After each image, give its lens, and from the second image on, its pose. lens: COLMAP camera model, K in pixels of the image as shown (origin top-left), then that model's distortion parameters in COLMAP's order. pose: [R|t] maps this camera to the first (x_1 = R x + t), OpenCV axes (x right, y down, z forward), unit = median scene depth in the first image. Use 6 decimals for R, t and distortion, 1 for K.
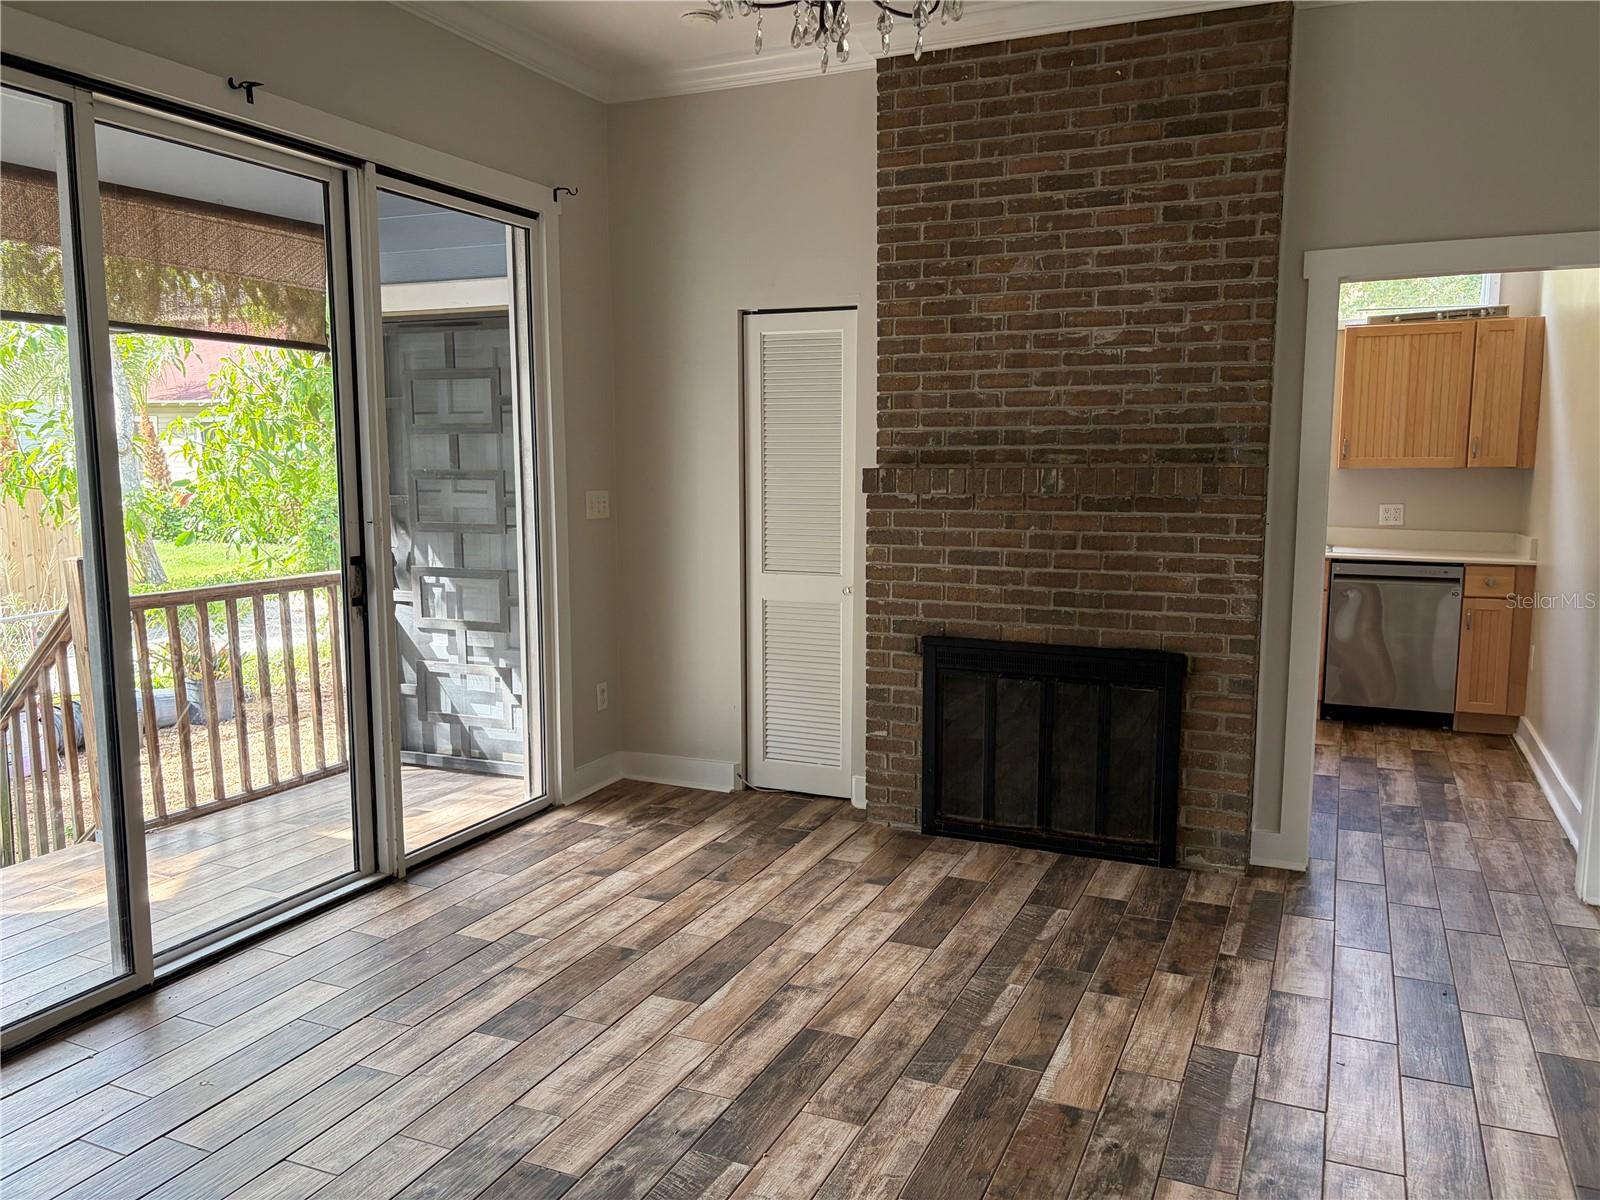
lens RADIAL K [[1210.3, 0, 793.7], [0, 1210.3, 598.5], [0, 0, 1]] dist [0.055822, -0.031698]
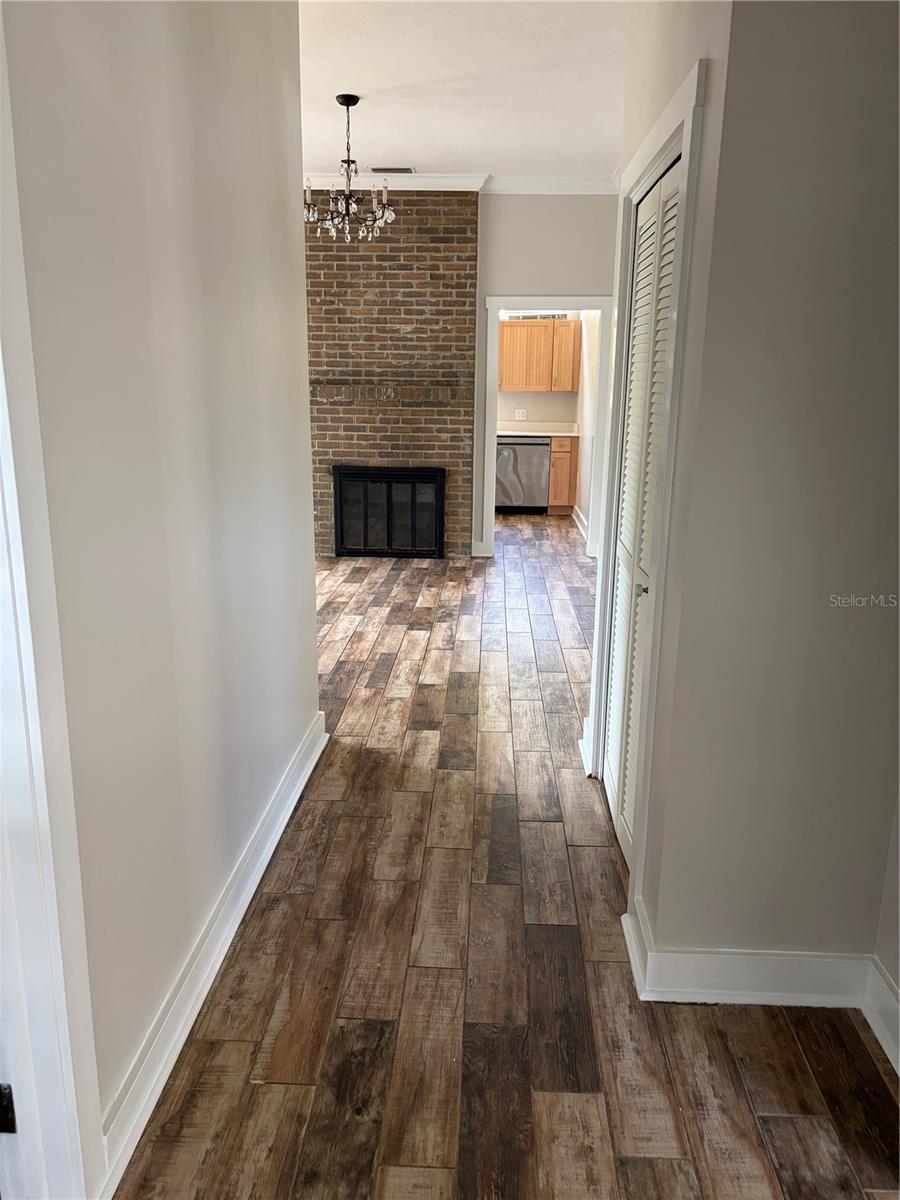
lens RADIAL K [[907.7, 0, 447.3], [0, 907.7, 604.5], [0, 0, 1]] dist [0.055822, -0.031698]
pose [[0.930699, -0.077794, 0.357419, -0.329951], [0.034742, 0.991505, 0.125339, 0.086451], [-0.364133, -0.104235, 0.925496, -0.674319]]
